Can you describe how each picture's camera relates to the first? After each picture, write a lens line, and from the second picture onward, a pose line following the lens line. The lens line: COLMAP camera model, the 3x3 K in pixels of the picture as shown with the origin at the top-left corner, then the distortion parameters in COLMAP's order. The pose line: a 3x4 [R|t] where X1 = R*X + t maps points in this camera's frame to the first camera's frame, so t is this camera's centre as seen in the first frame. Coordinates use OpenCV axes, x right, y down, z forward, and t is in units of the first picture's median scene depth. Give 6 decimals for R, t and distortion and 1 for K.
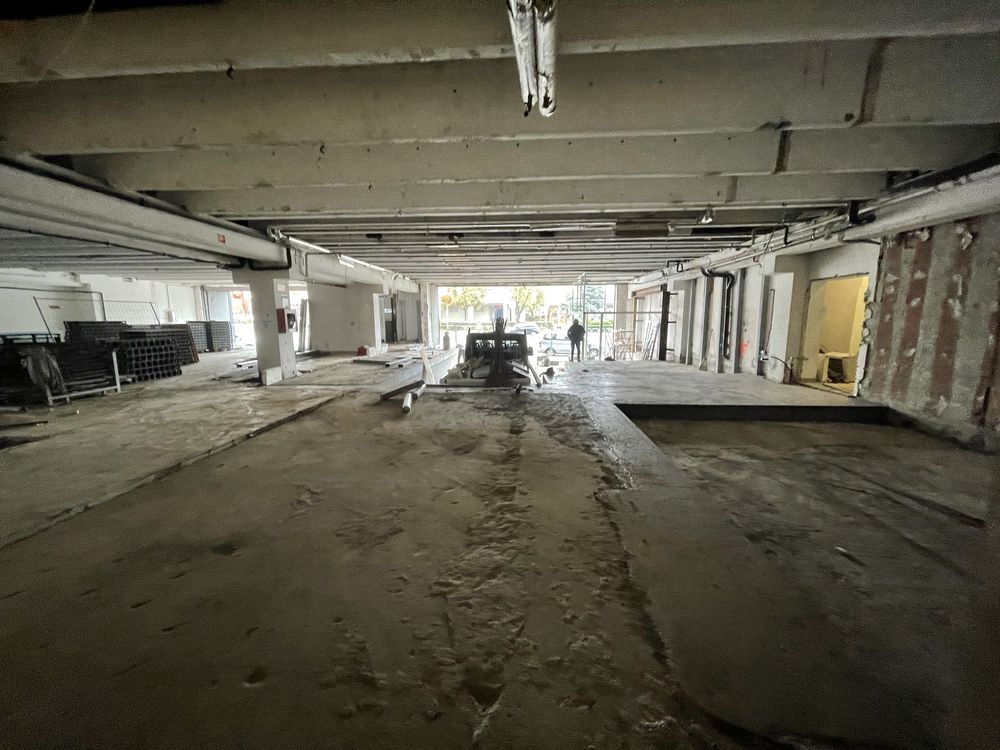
lens RADIAL K [[400.5, 0, 500.1], [0, 400.5, 380.2], [0, 0, 1]] dist [0.002339, -0.000855]
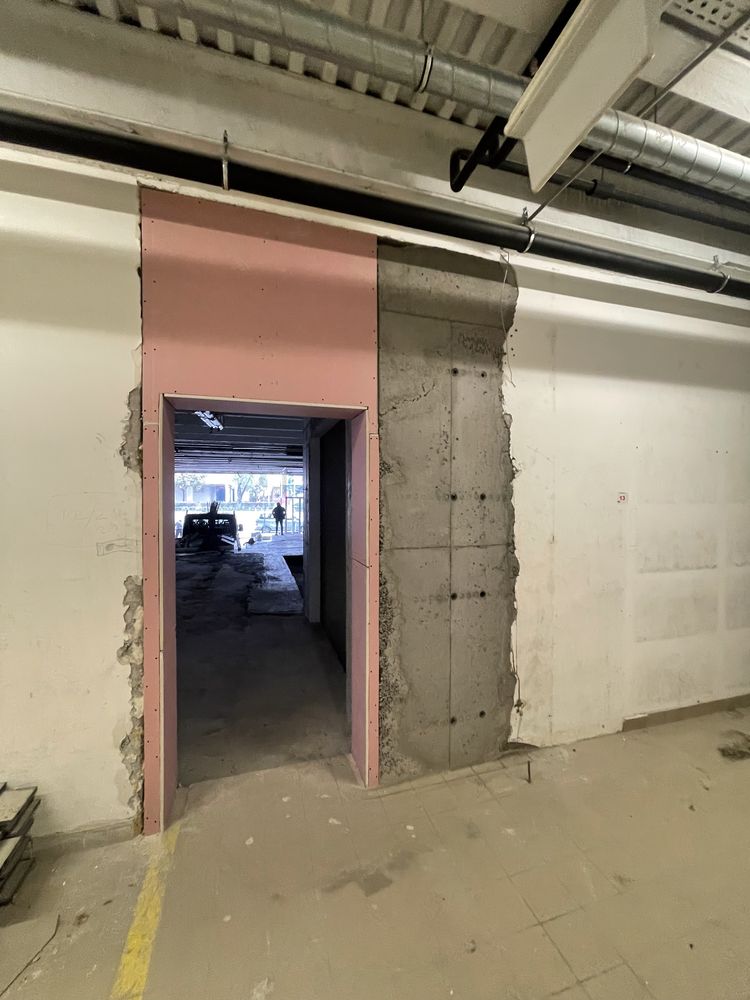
lens RADIAL K [[400.5, 0, 384.1], [0, 400.5, 498.9], [0, 0, 1]] dist [0.002339, -0.000855]
pose [[0.929305, 0.005309, 0.369276, 0.032075], [0.050261, 0.988775, -0.140702, 0.042506], [-0.365878, 0.149315, 0.918607, -0.380098]]
